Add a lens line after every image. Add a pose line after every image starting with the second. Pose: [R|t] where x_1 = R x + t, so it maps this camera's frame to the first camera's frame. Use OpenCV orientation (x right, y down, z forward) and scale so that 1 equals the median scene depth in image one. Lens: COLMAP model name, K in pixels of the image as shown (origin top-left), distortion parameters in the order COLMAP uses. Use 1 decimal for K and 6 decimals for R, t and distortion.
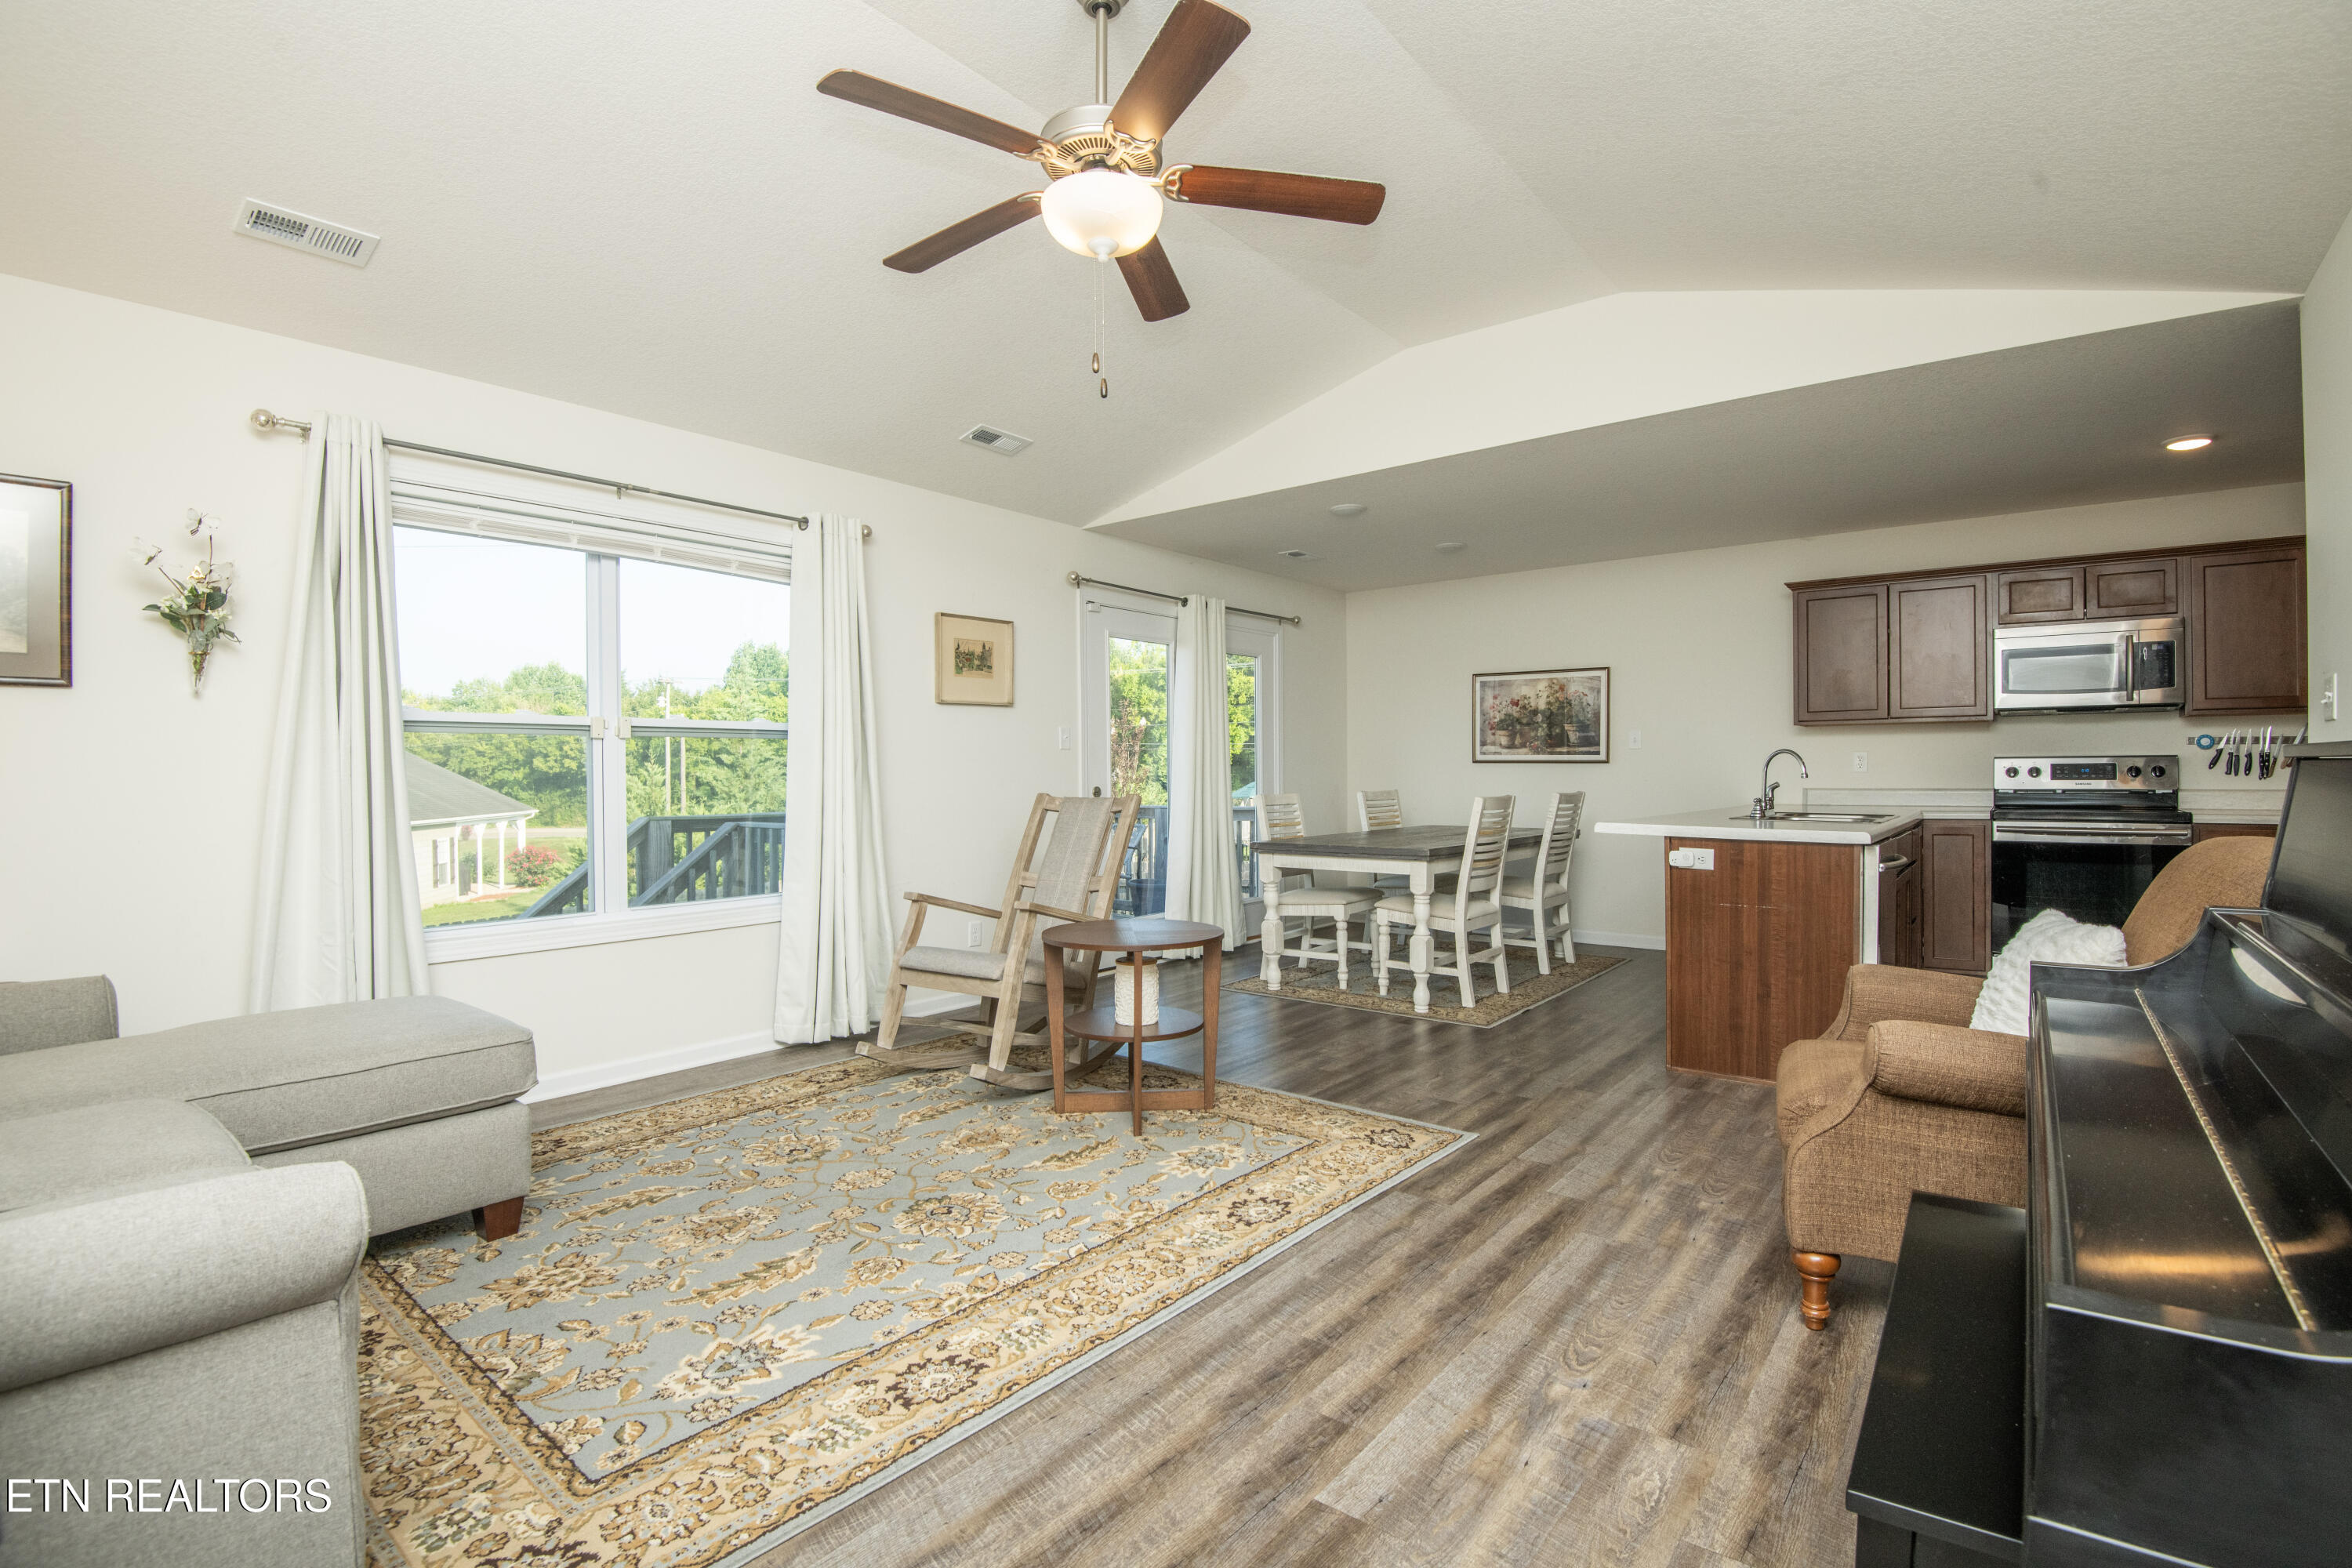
lens RADIAL K [[1083.6, 0, 1189.2], [0, 1083.6, 785.2], [0, 0, 1]] dist [-0.003686, -0.028586]
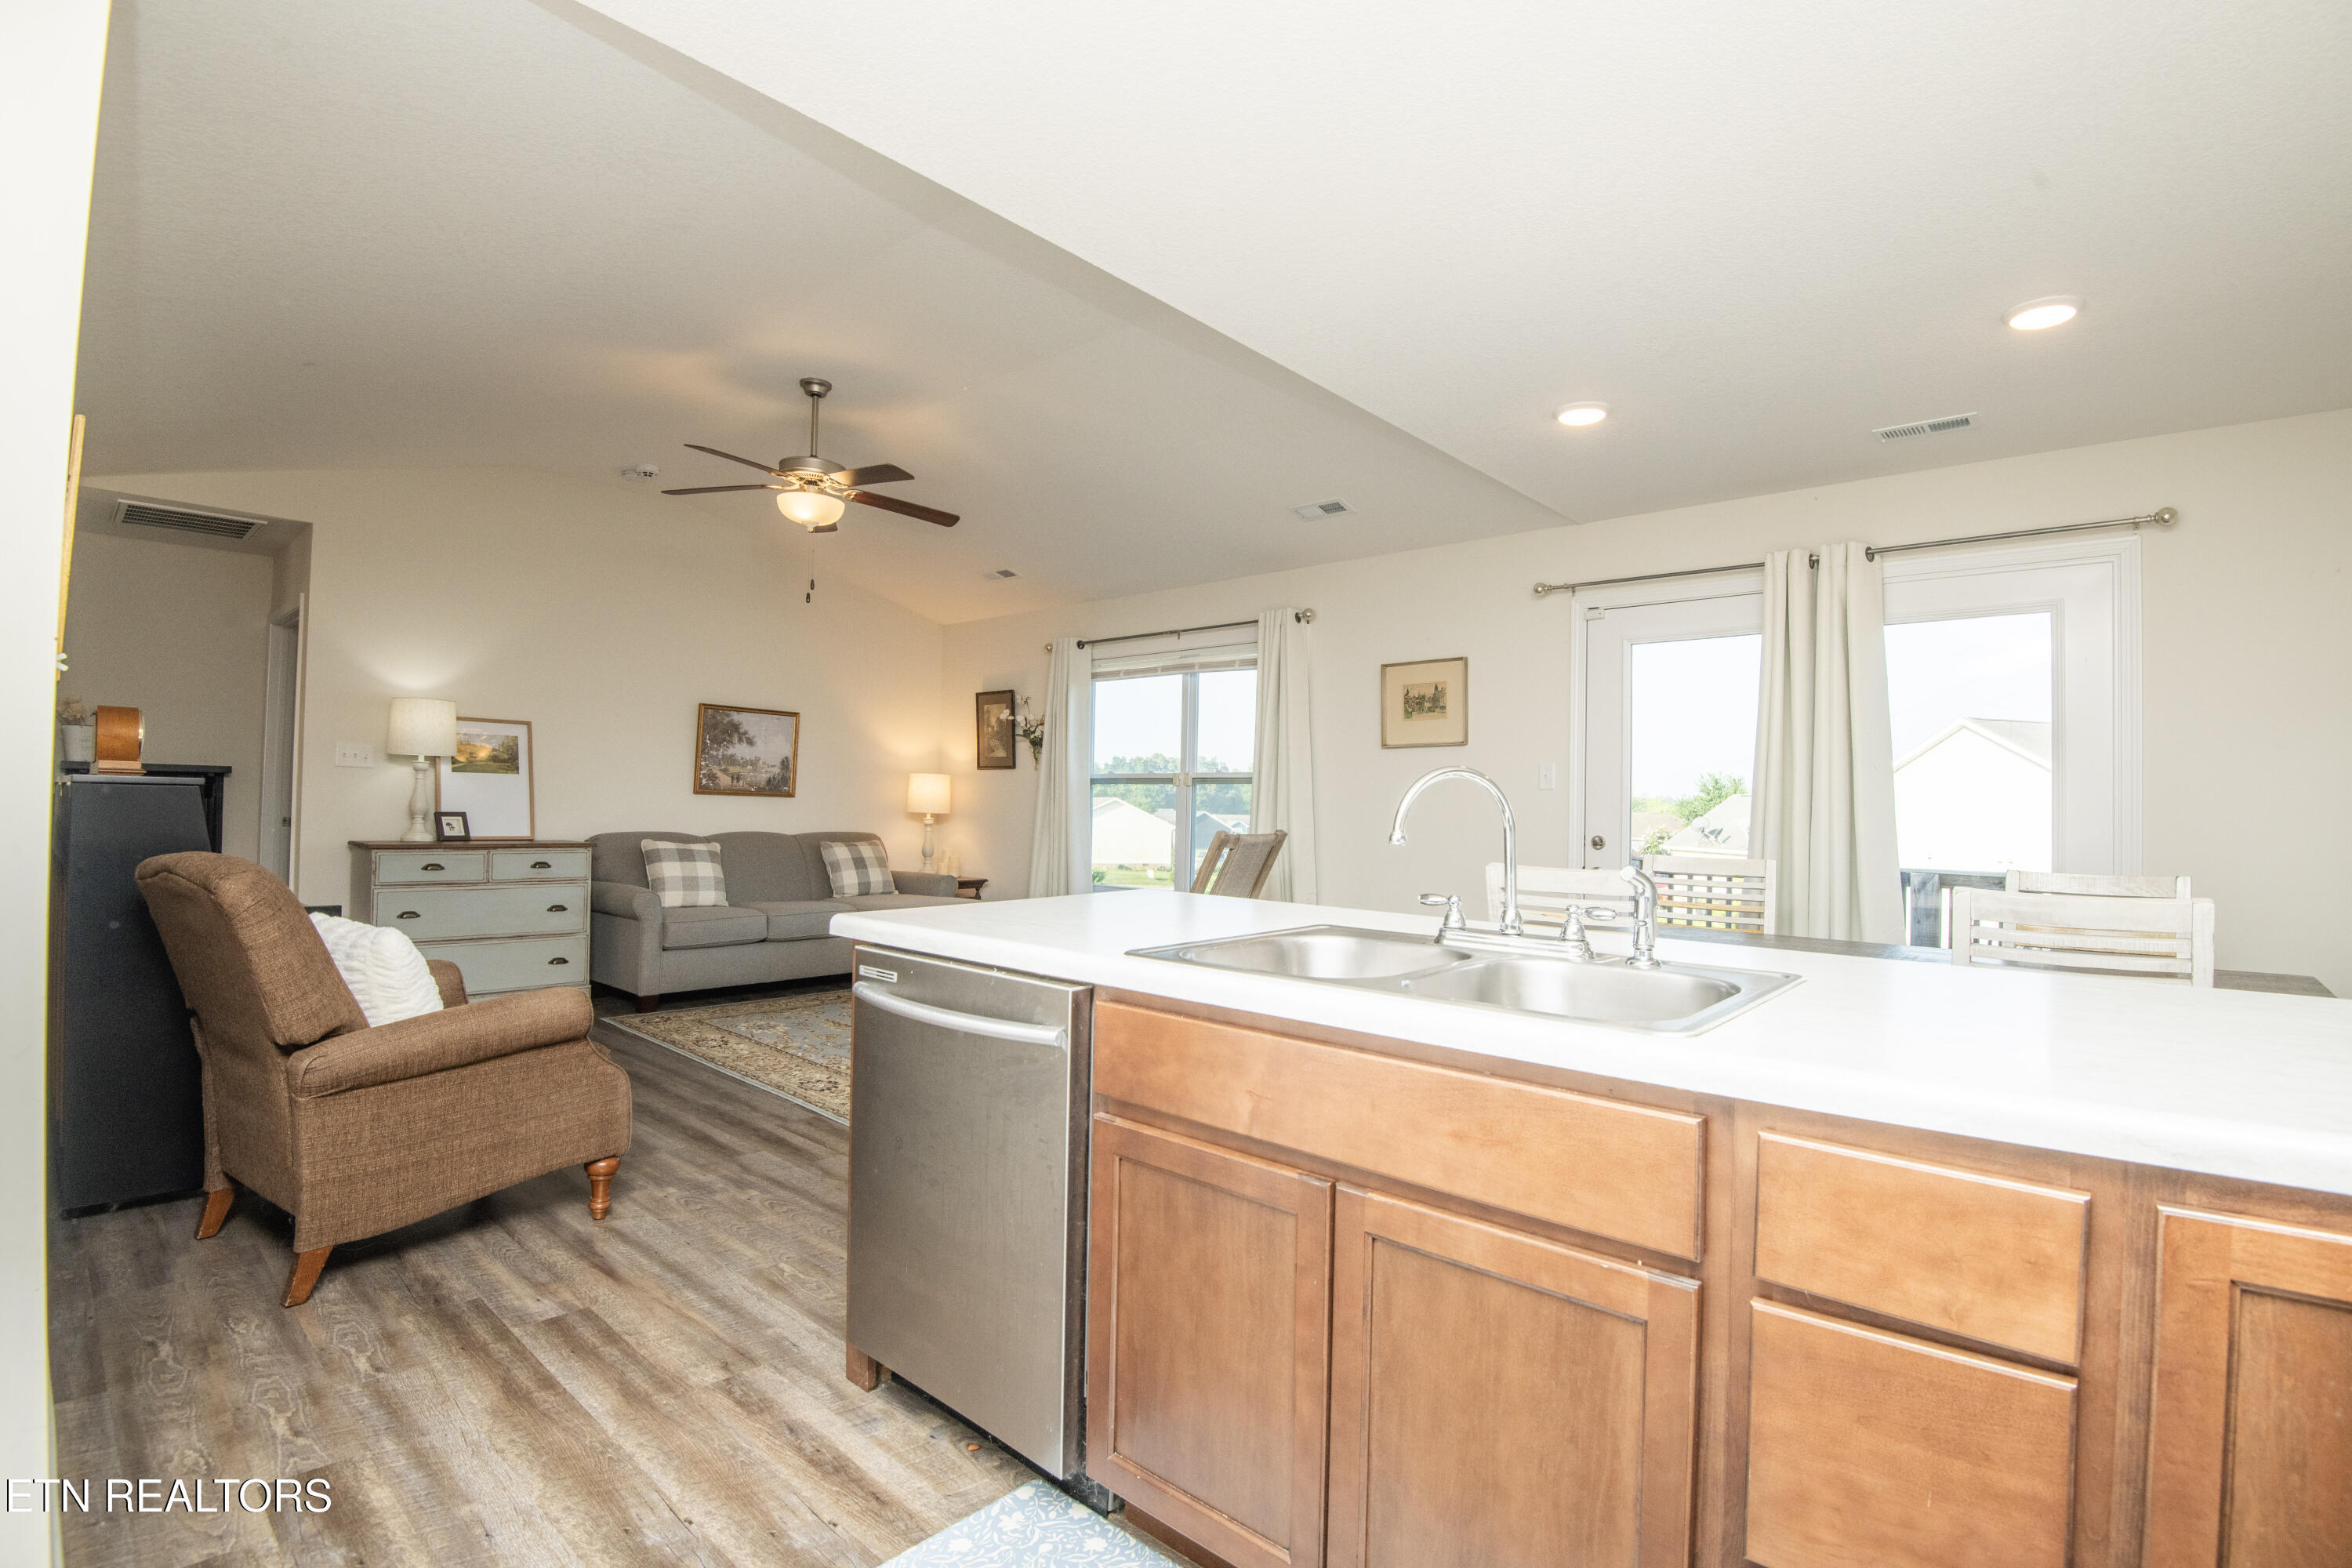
lens RADIAL K [[1085.7, 0, 1185.5], [0, 1085.7, 785.7], [0, 0, 1]] dist [-0.013226, -0.018277]
pose [[-0.058971, -0.014185, -0.998159, 1.462758], [-0.032925, 0.999383, -0.012258, -0.031464], [0.997717, 0.032142, -0.059402, 1.478296]]
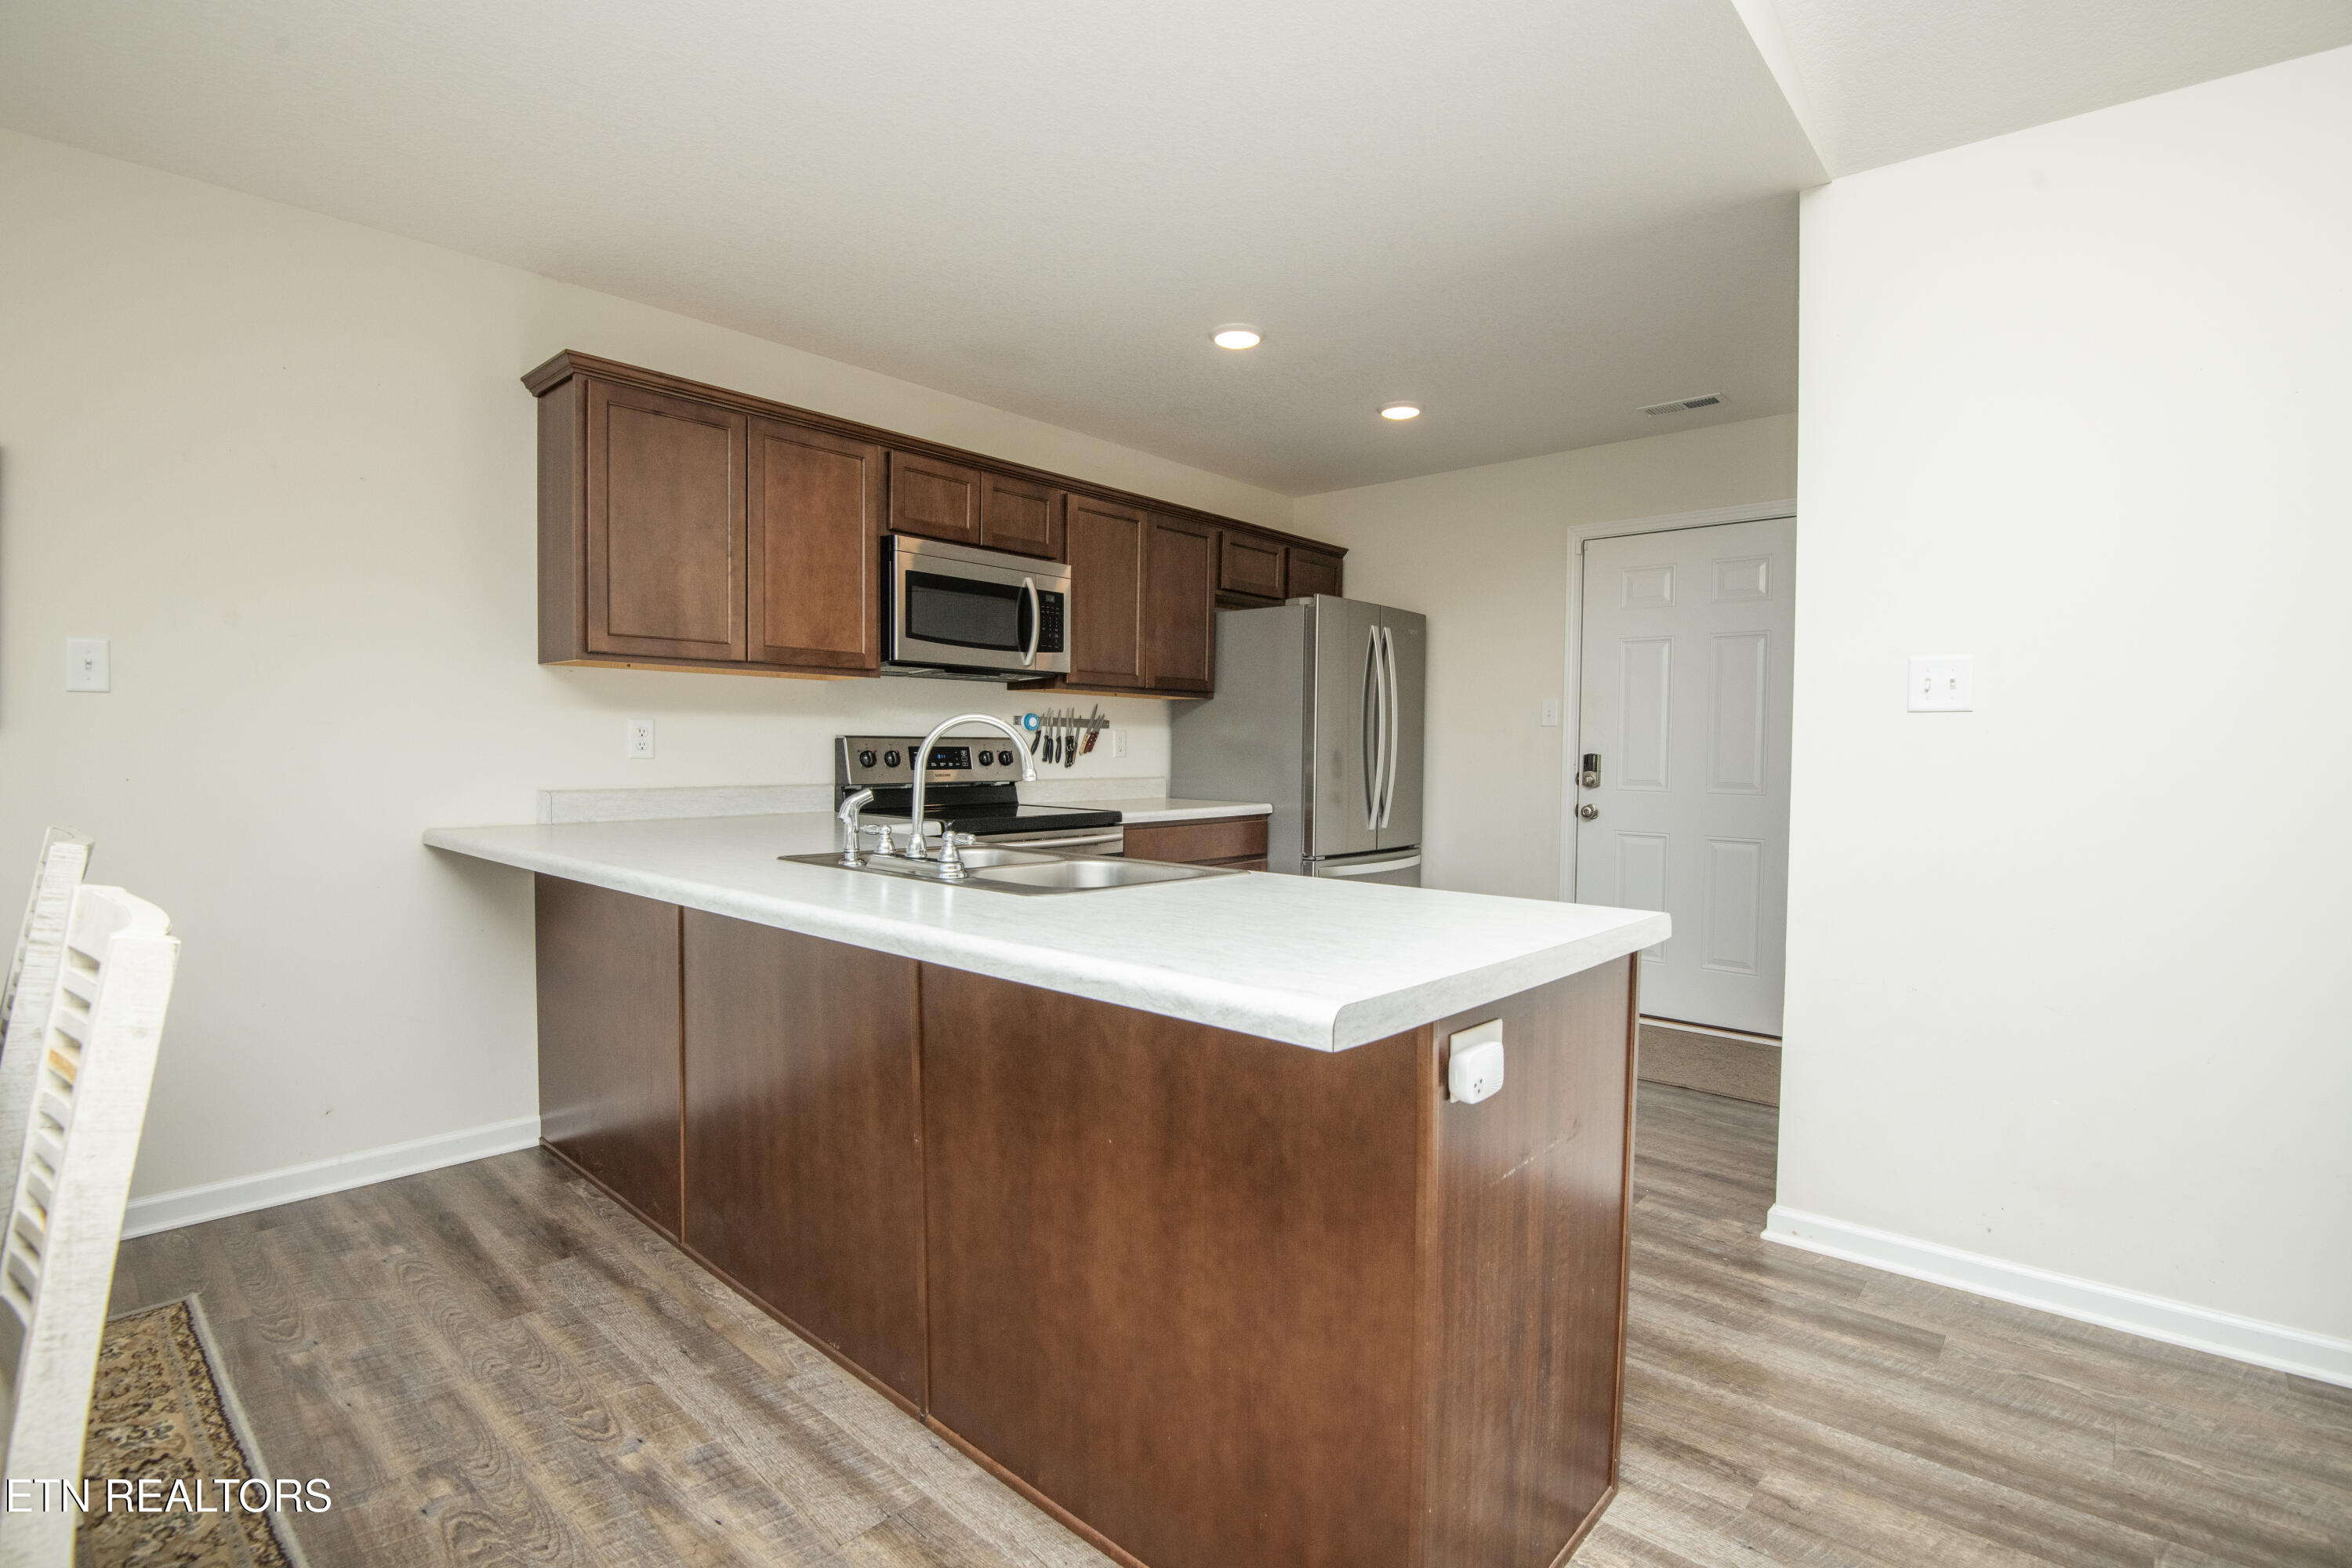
lens RADIAL K [[1083.6, 0, 1189.2], [0, 1083.6, 785.2], [0, 0, 1]] dist [-0.003686, -0.028586]
pose [[0.053194, -0.029283, 0.998155, 0.205797], [0.001157, 0.999571, 0.029263, -0.028759], [-0.998584, -0.000401, 0.053206, 1.420089]]
